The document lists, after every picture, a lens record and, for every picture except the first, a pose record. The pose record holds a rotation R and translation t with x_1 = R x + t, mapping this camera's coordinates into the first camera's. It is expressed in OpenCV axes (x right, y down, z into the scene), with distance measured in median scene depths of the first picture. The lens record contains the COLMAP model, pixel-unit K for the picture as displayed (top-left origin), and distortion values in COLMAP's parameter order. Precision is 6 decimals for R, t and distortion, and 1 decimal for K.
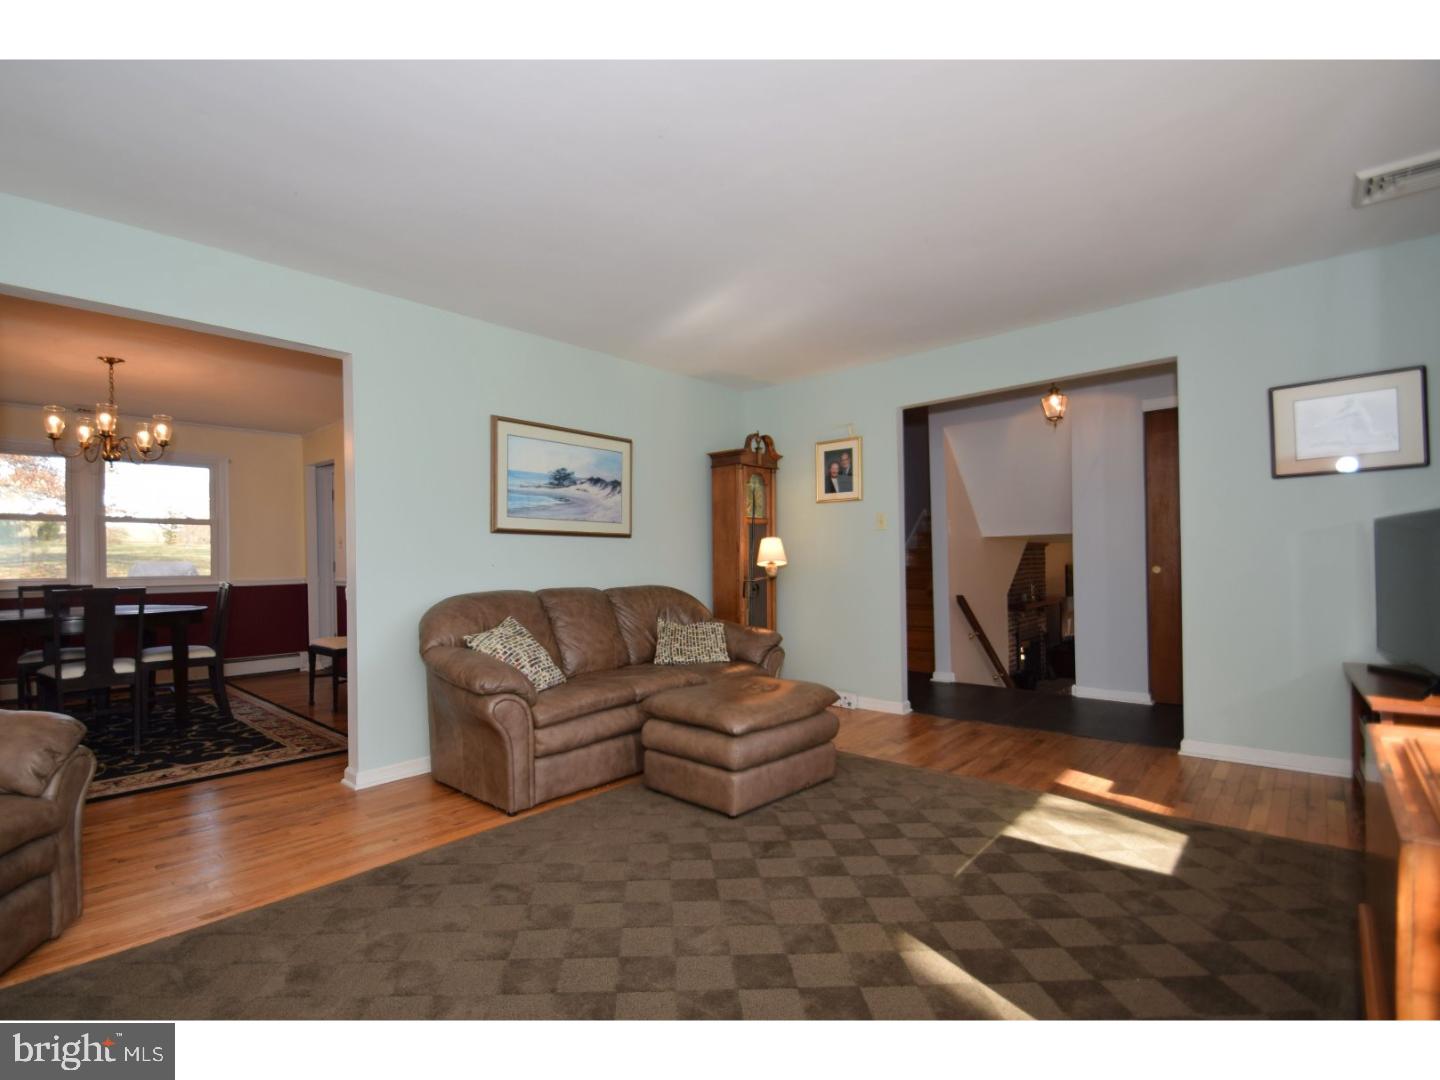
lens RADIAL K [[692.1, 0, 722.5], [0, 692.1, 547.2], [0, 0, 1]] dist [-0.000090, -0.001381]
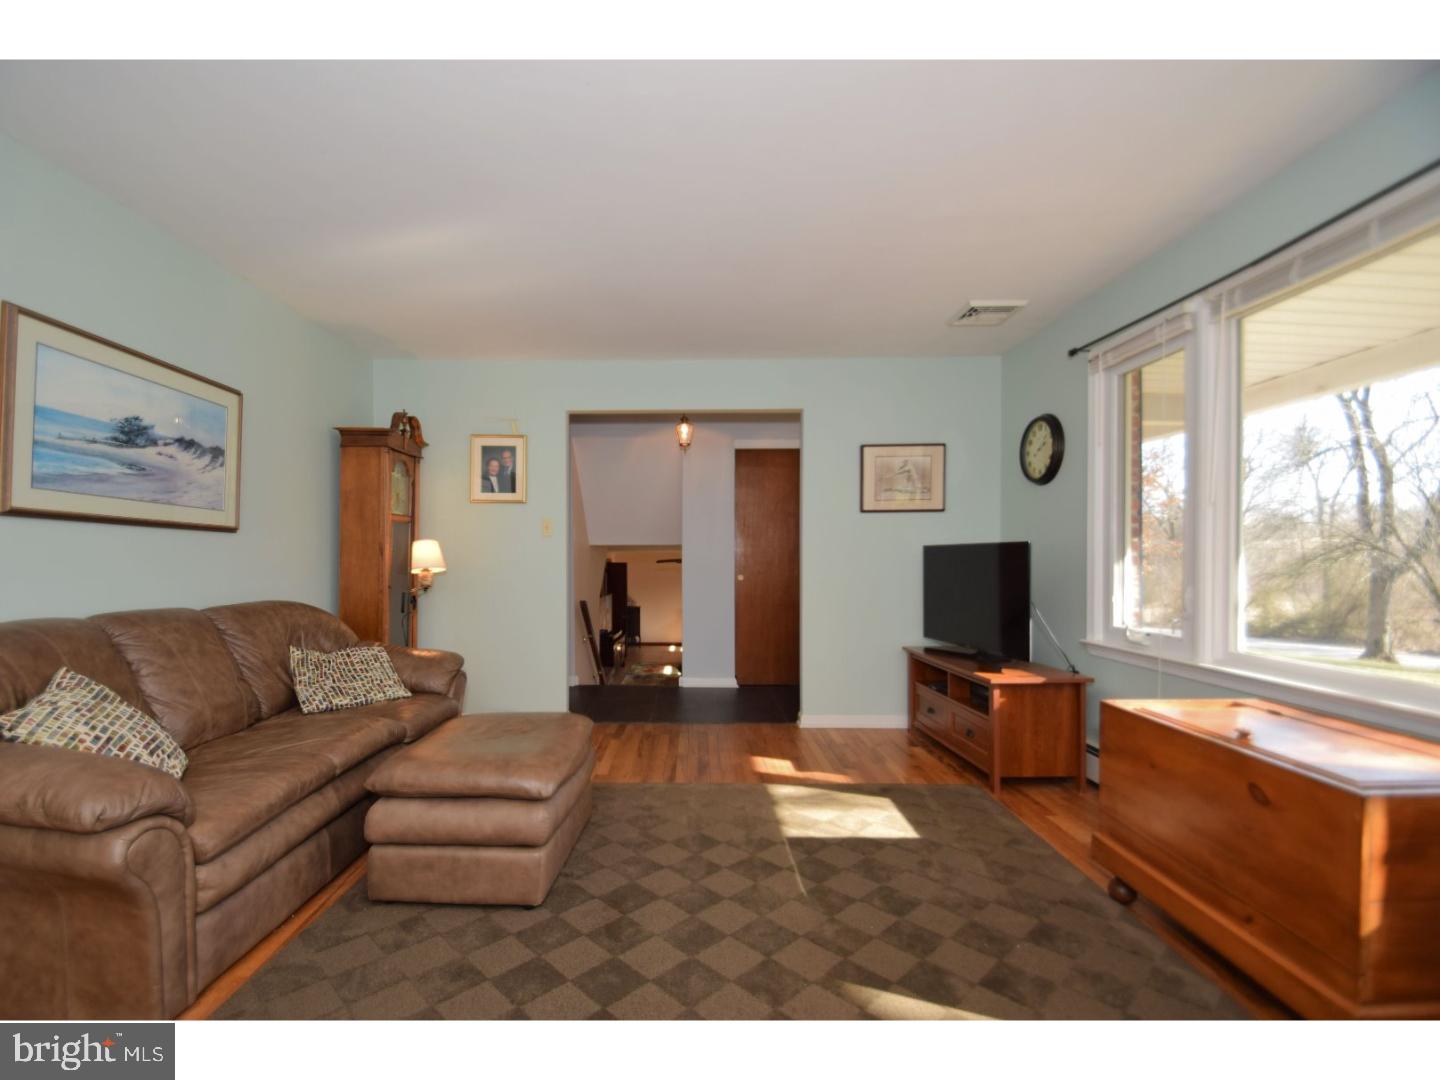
lens RADIAL K [[637.9, 0, 720.0], [0, 637.9, 548.4], [0, 0, 1]] dist [0.000985, -0.003133]
pose [[0.752201, 0.030752, 0.658215, -0.219983], [-0.029093, 0.999486, -0.013449, -0.003911], [-0.658291, -0.009033, 0.752710, 0.235737]]
